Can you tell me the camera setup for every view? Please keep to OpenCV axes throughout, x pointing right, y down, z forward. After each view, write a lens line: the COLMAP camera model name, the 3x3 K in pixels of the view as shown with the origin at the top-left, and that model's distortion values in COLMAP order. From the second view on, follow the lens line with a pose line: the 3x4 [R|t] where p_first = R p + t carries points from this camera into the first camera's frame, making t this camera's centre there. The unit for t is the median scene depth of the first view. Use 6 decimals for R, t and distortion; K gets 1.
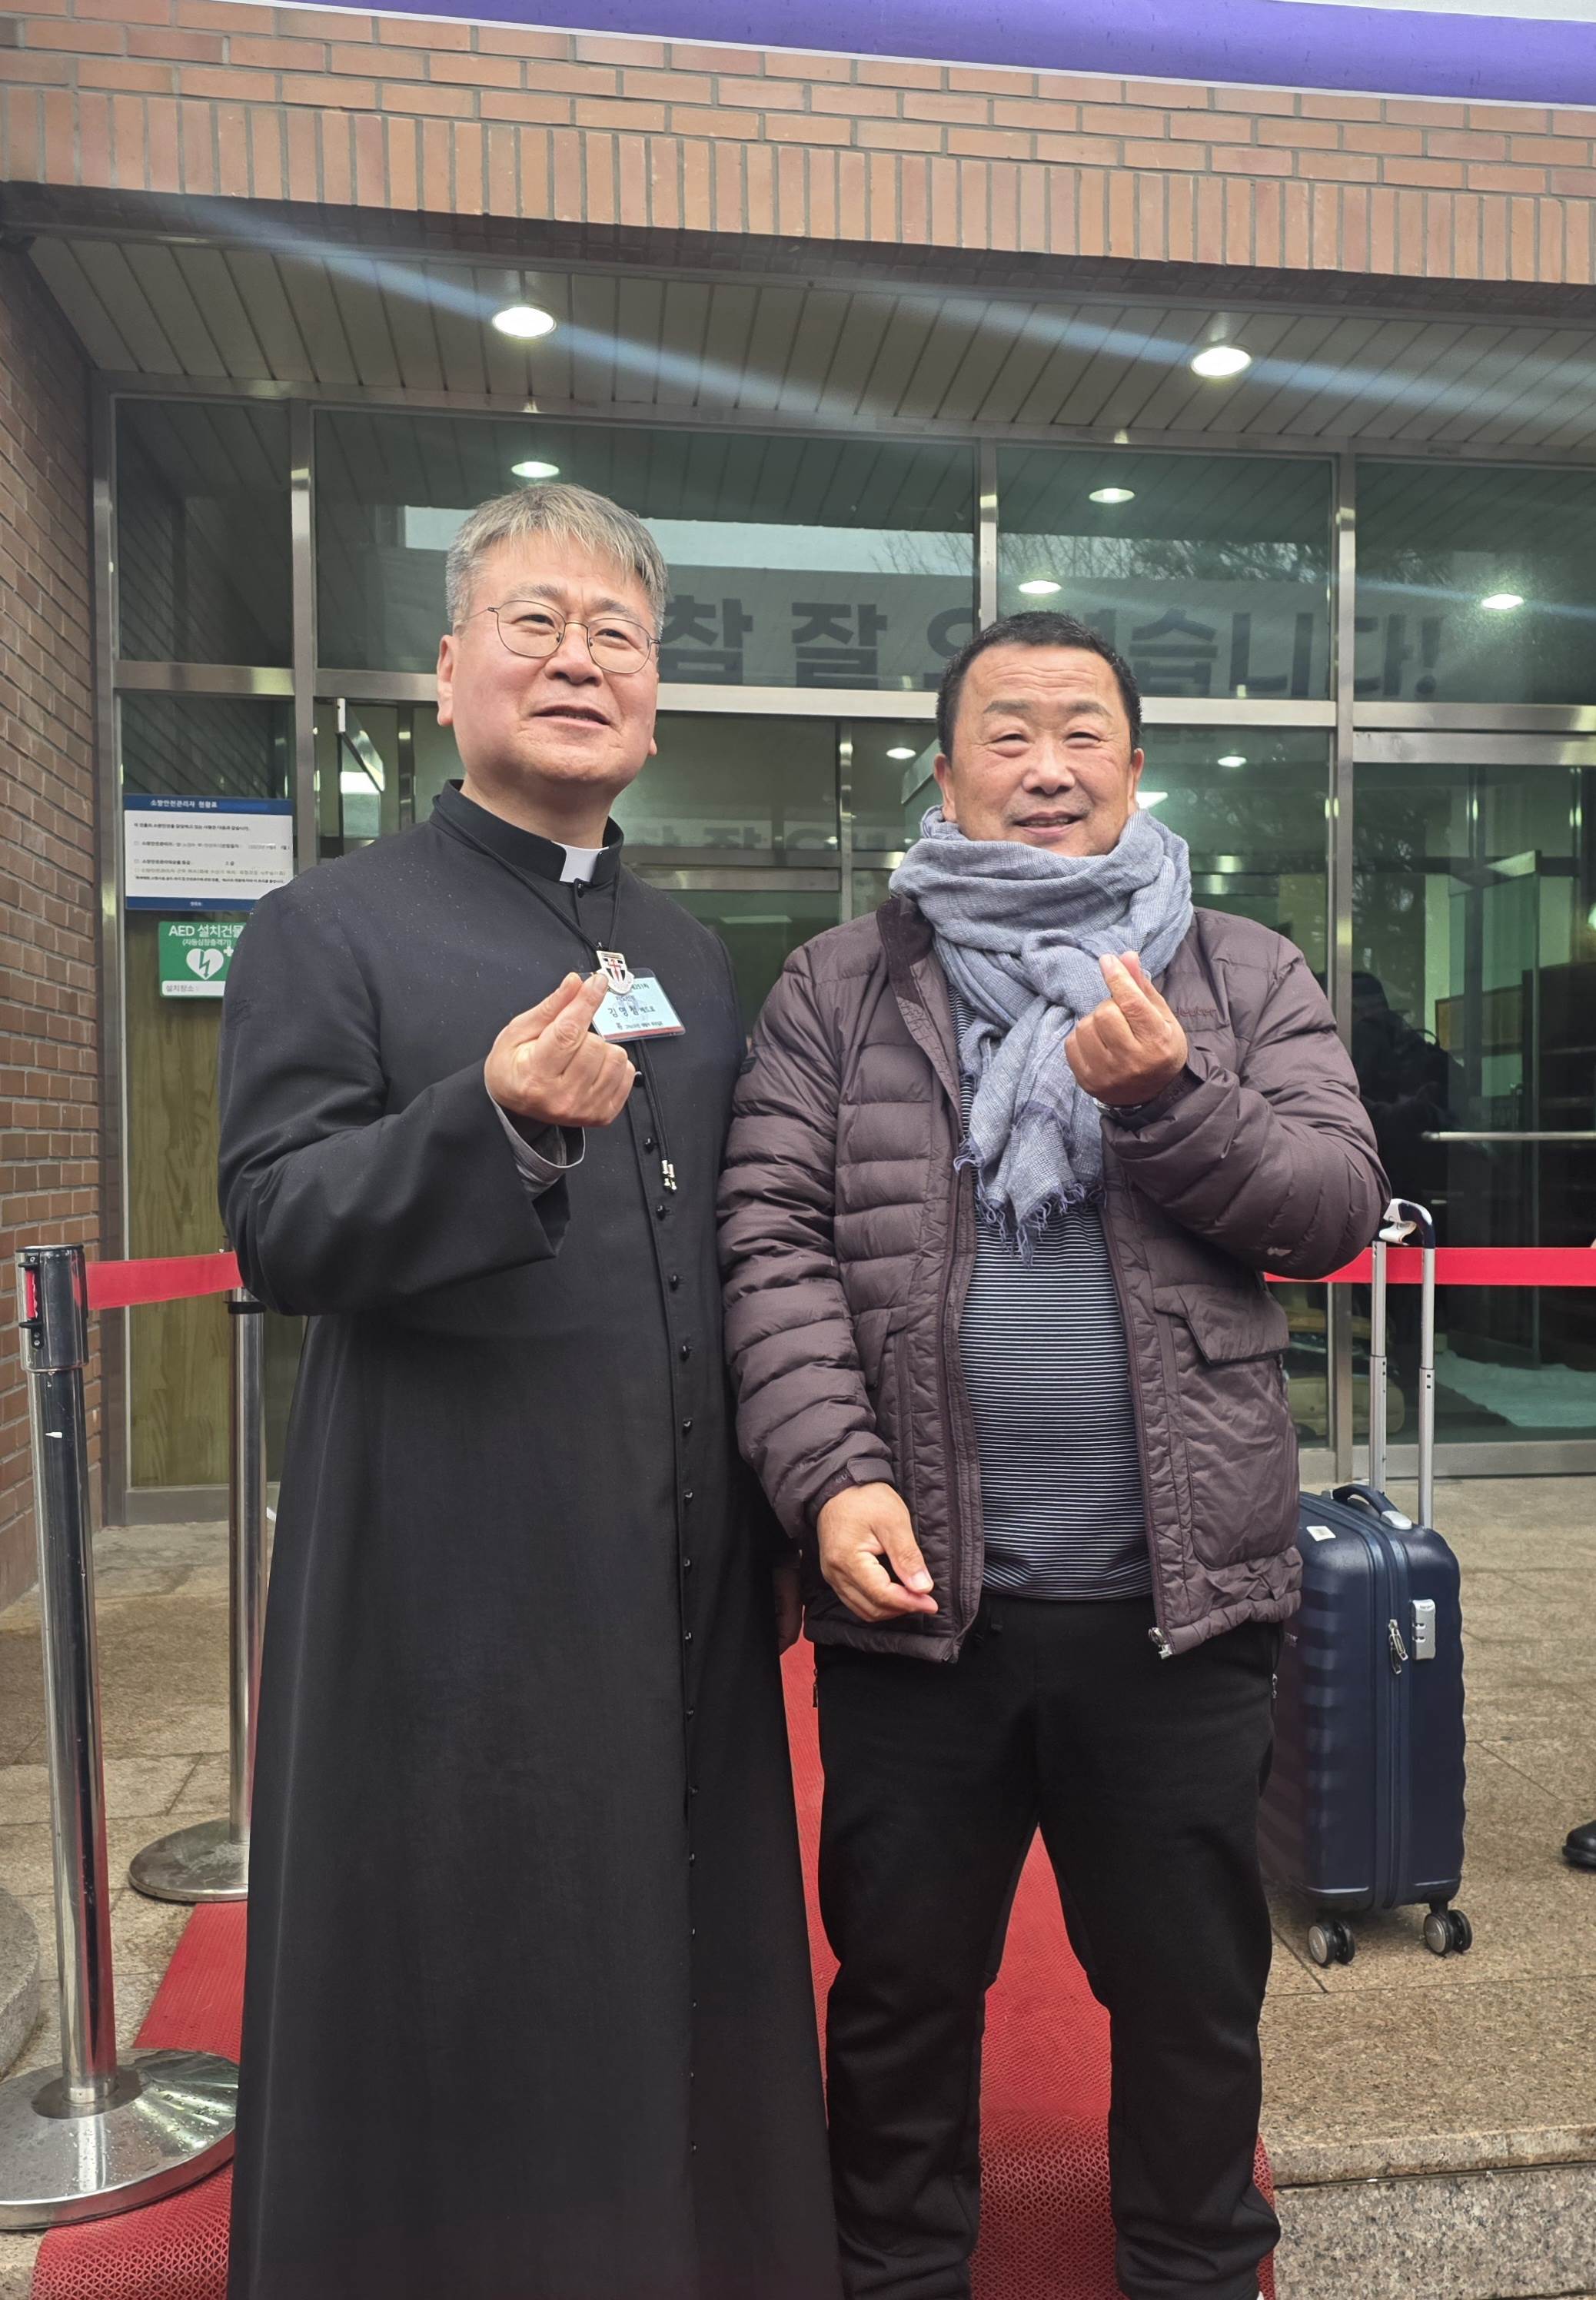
lens RADIAL K [[1405.0, 0, 809.6], [0, 1405.0, 1177.3], [0, 0, 1]] dist [0.034588, -0.002467]
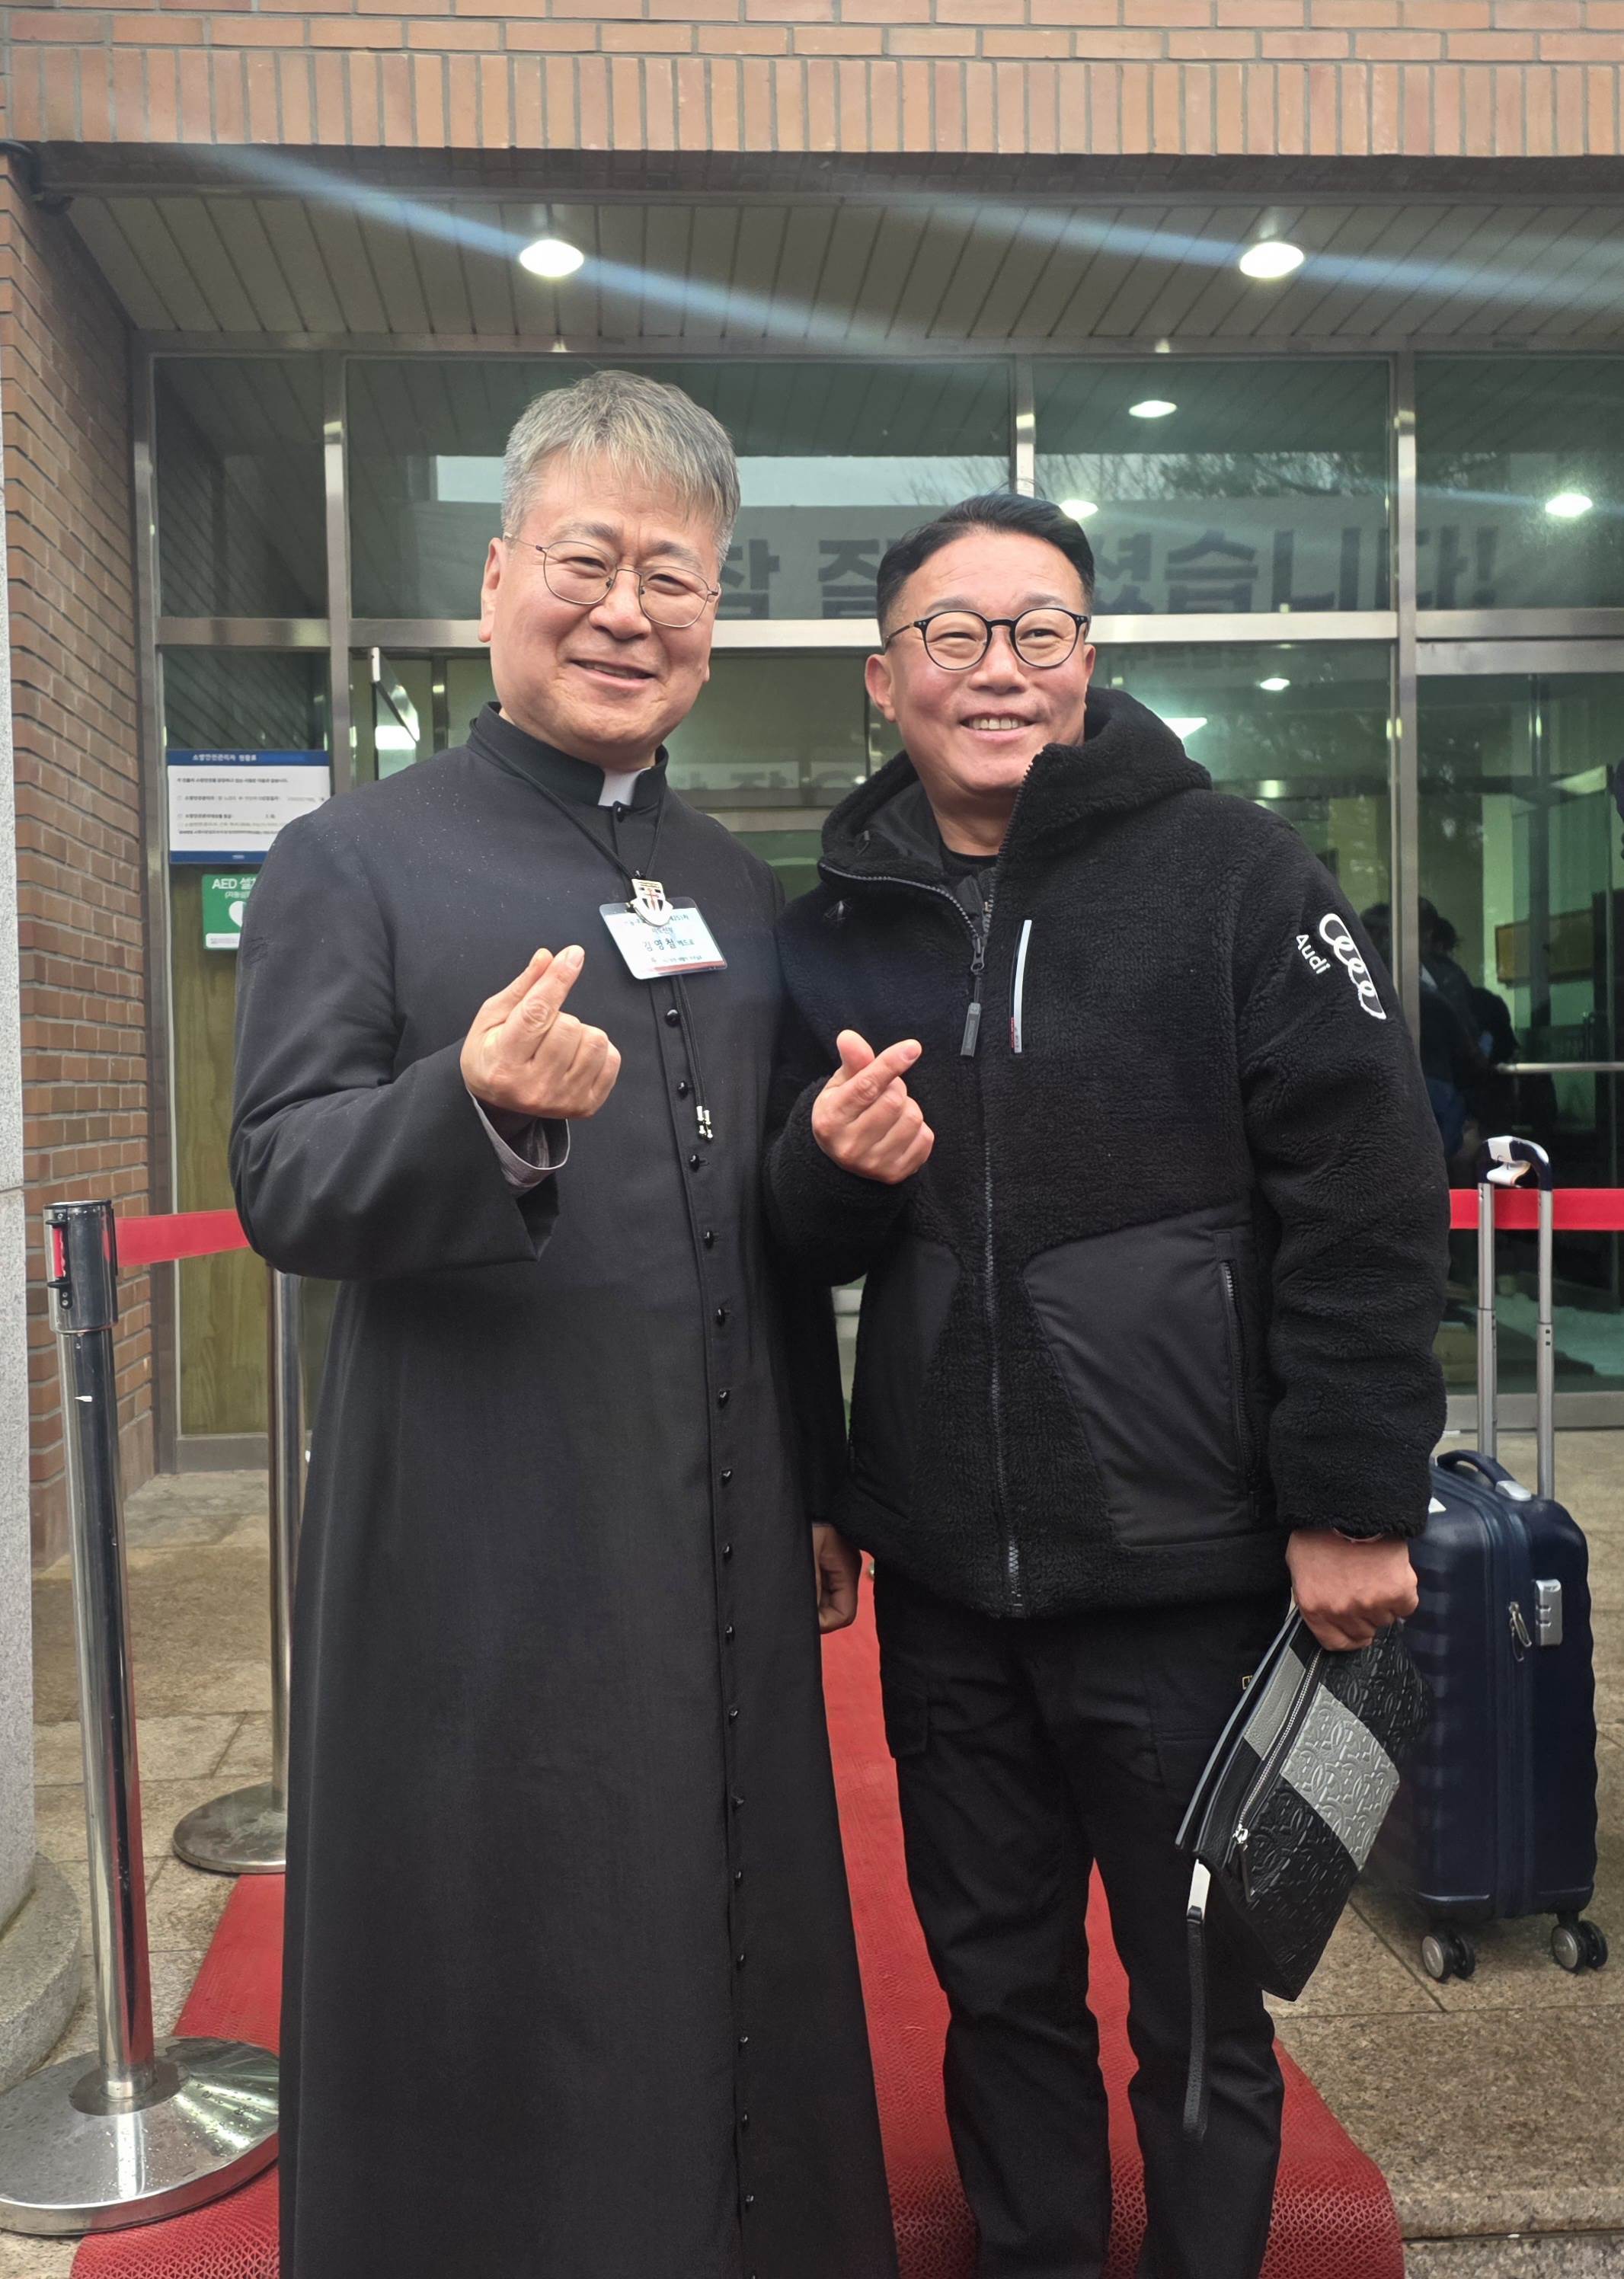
lens RADIAL K [[2341.7, 0, 841.4], [0, 2341.7, 1138.8], [0, 0, 1]] dist [-0.000333, 0.108668]
pose [[0.996444, -0.012393, -0.083346, 0.125884], [0.012328, 0.999923, -0.001288, 0.014938], [0.083355, 0.000256, 0.996520, -0.595419]]
